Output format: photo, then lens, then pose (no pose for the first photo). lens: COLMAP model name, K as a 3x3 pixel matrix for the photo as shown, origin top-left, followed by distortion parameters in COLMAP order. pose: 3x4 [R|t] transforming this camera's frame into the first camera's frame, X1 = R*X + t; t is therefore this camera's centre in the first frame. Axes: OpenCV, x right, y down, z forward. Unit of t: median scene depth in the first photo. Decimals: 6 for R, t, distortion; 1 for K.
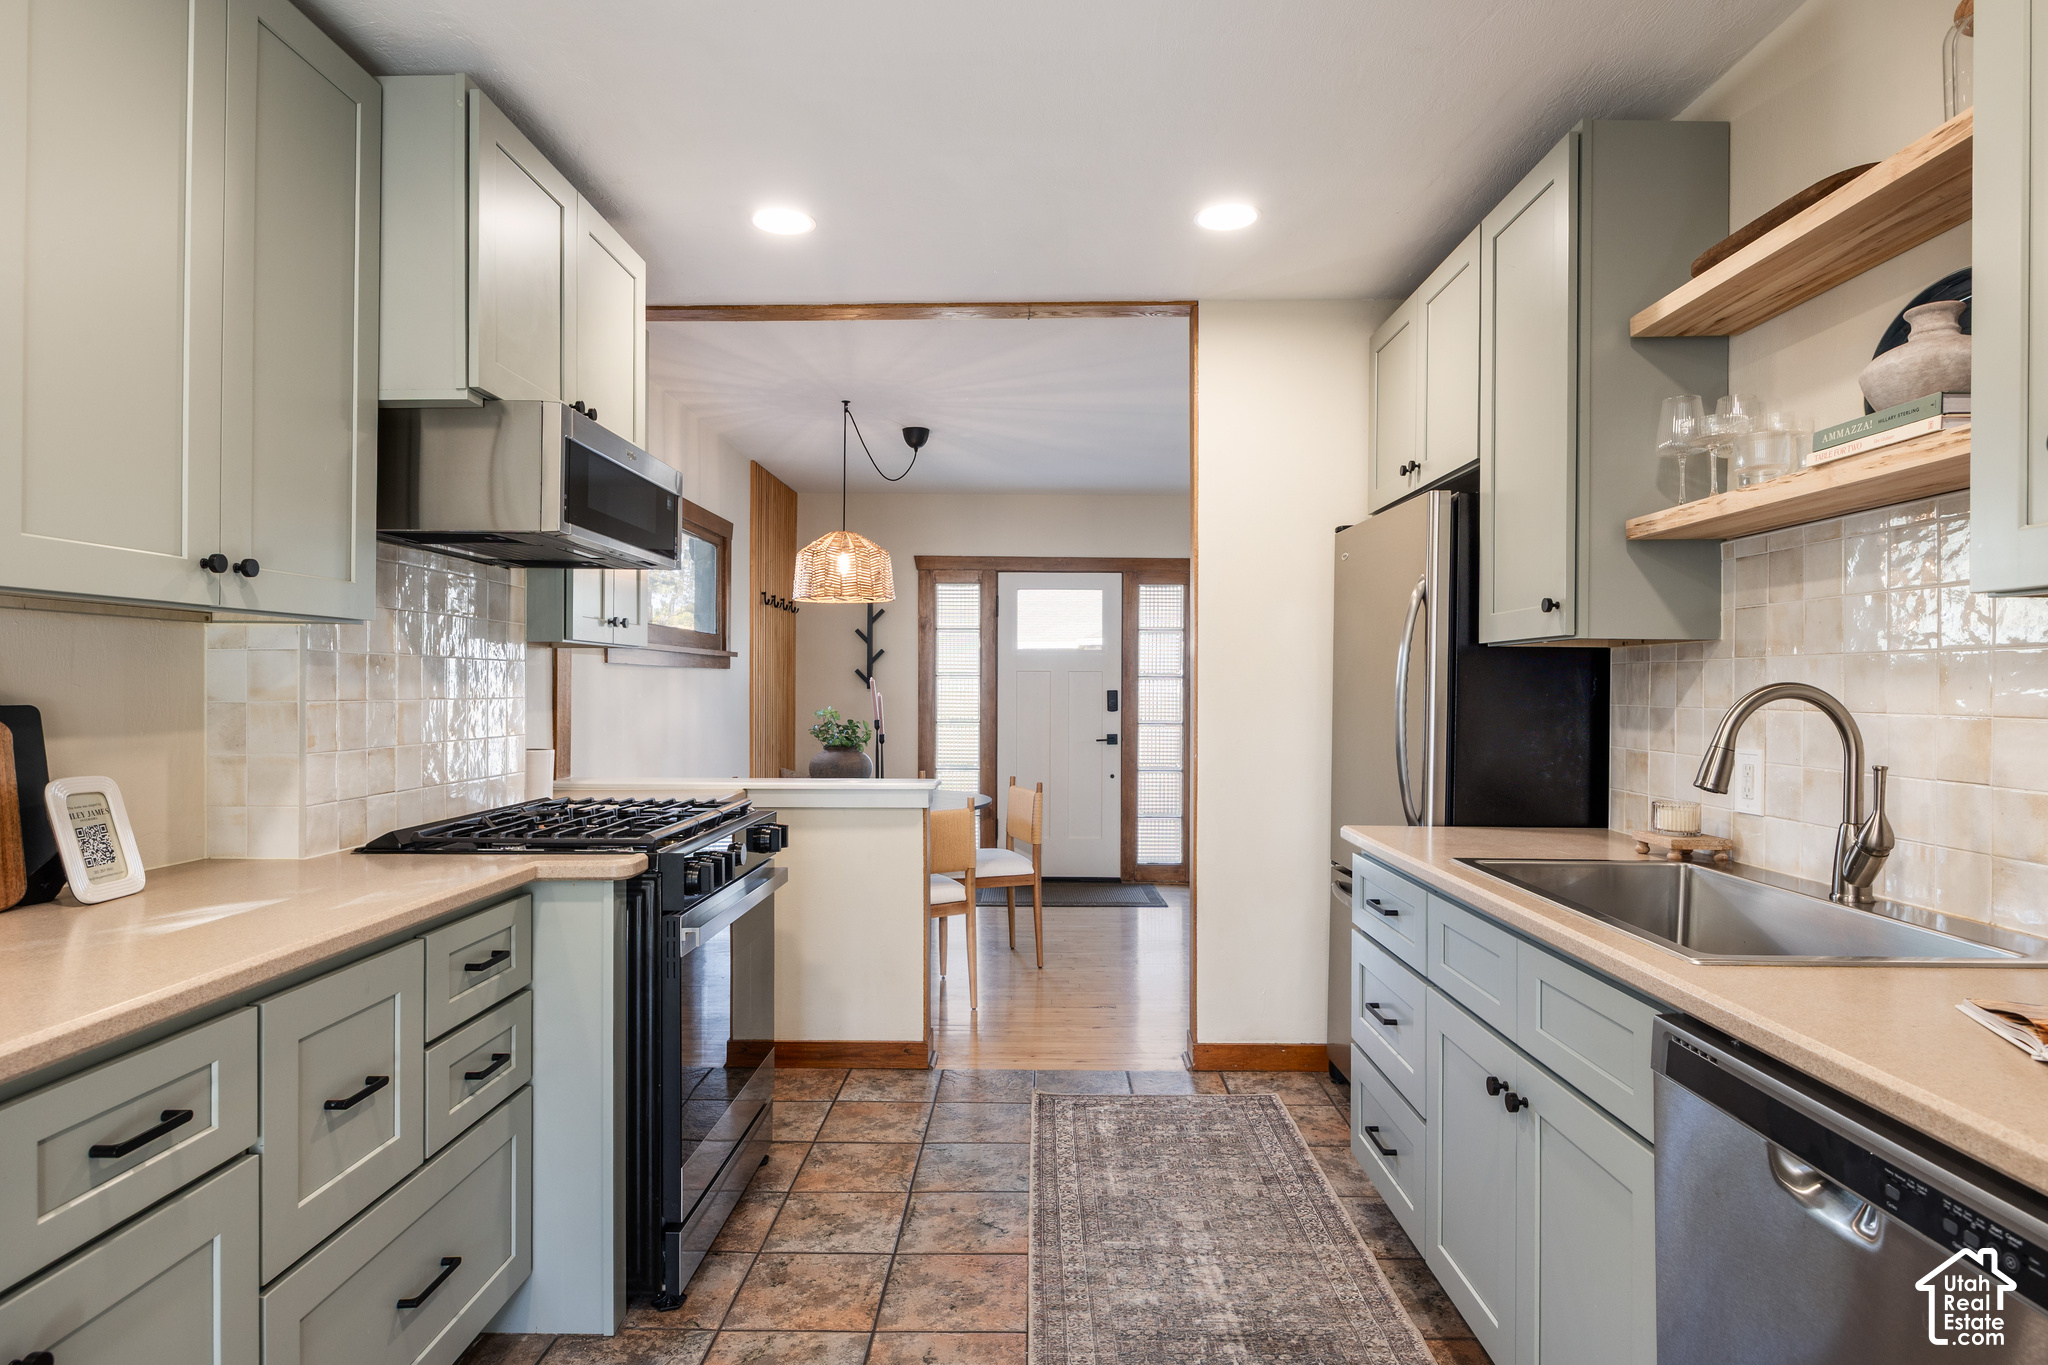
lens RADIAL K [[1154.1, 0, 1018.1], [0, 1154.1, 685.6], [0, 0, 1]] dist [0.002248, -0.008248]
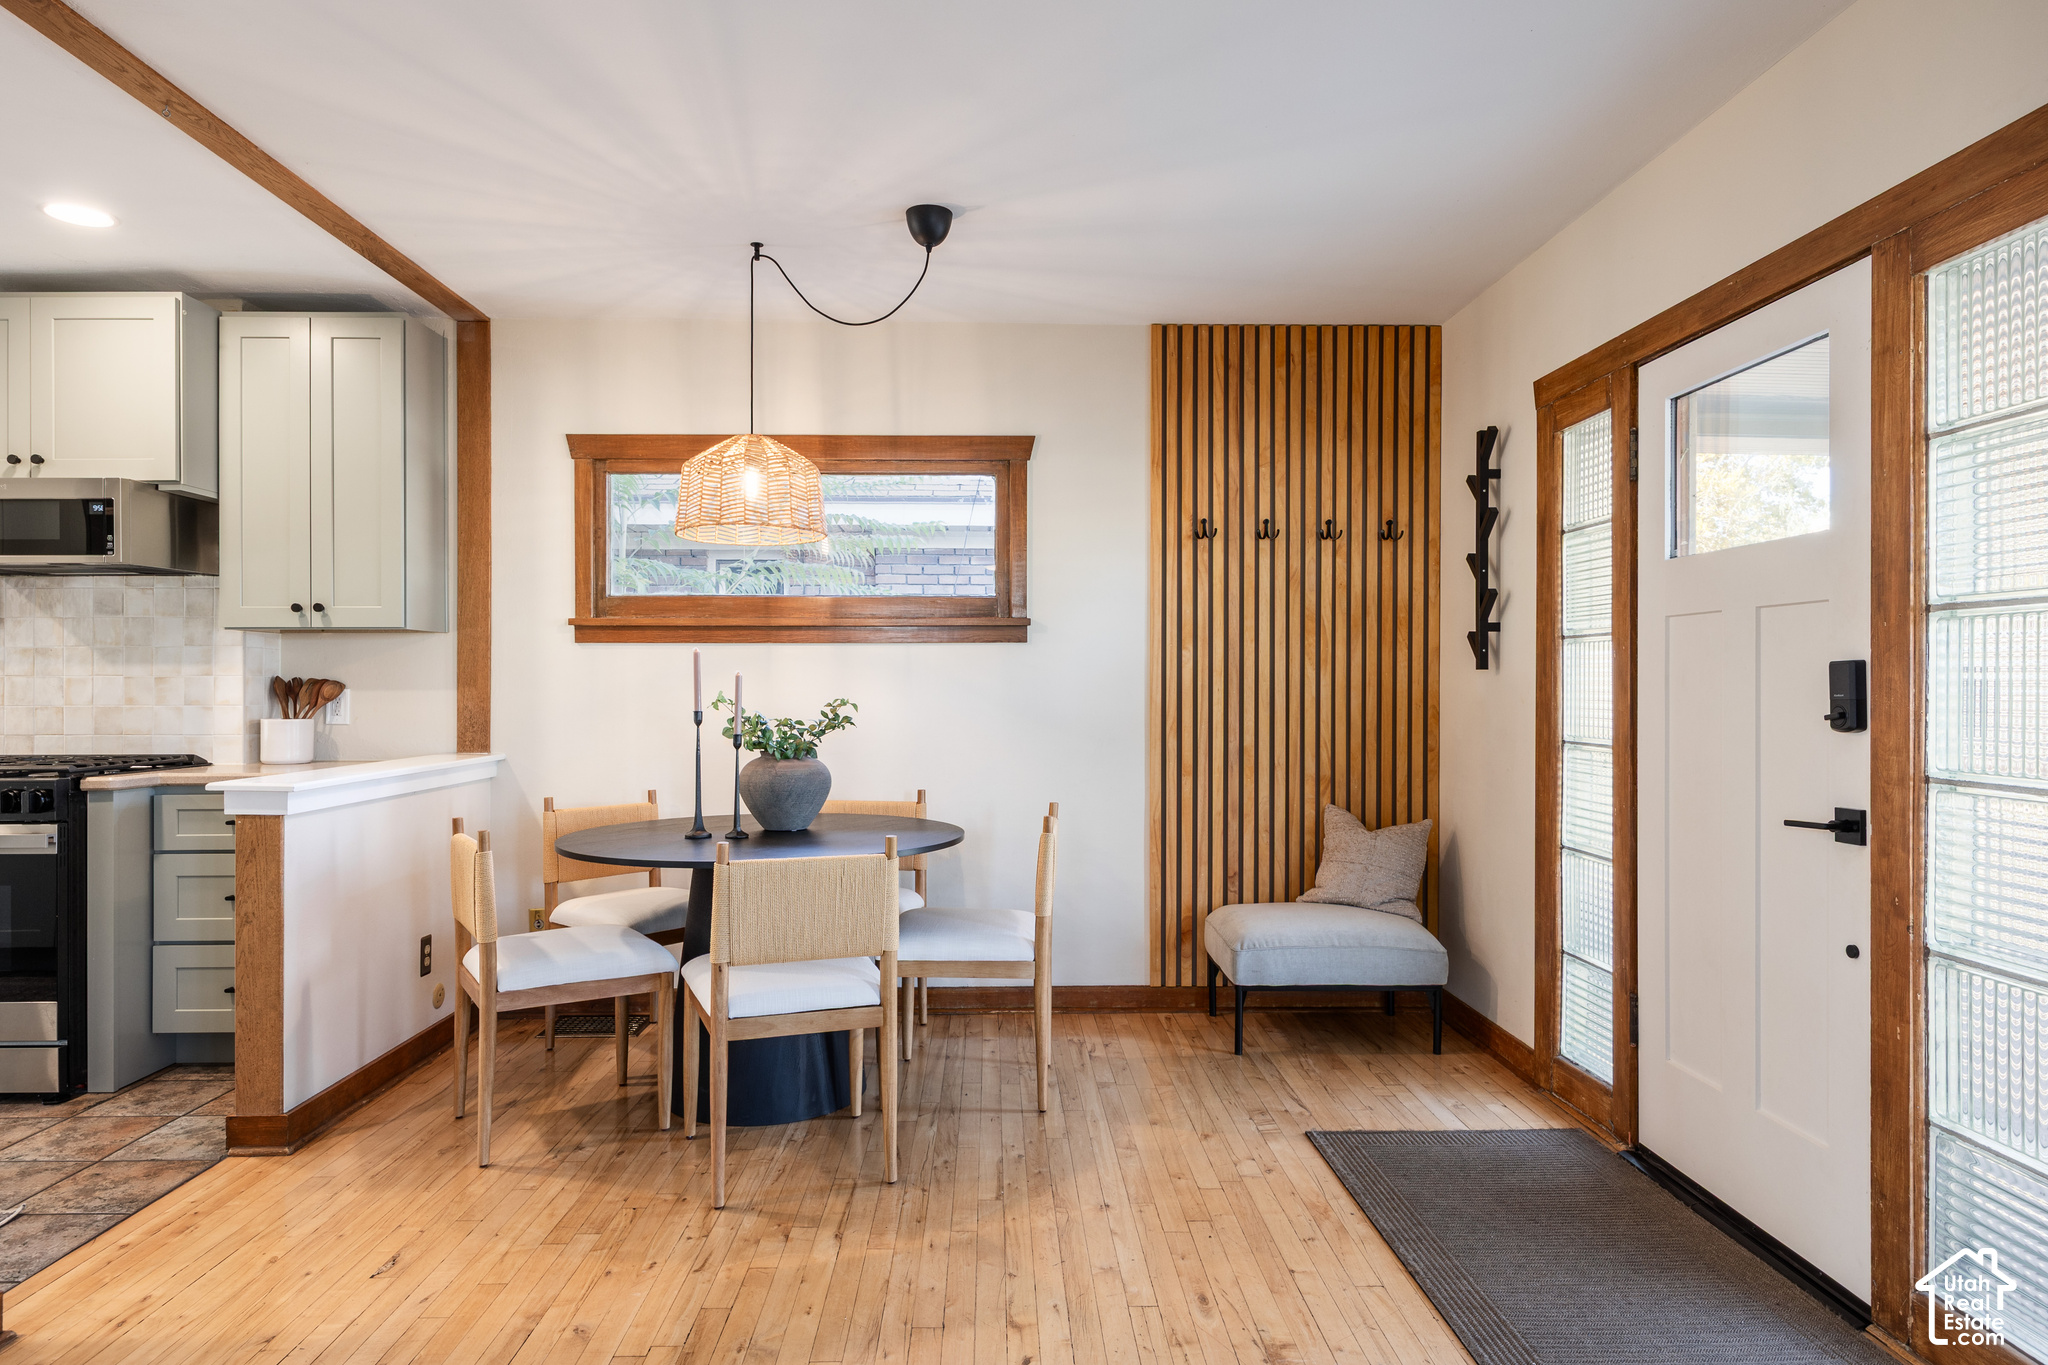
lens RADIAL K [[1154.1, 0, 1018.1], [0, 1154.1, 685.6], [0, 0, 1]] dist [0.002248, -0.008248]
pose [[0.036864, 0.000998, -0.999320, 1.010716], [0.002734, 0.999996, 0.001099, 0.026112], [0.999317, -0.002772, 0.036861, 2.122705]]
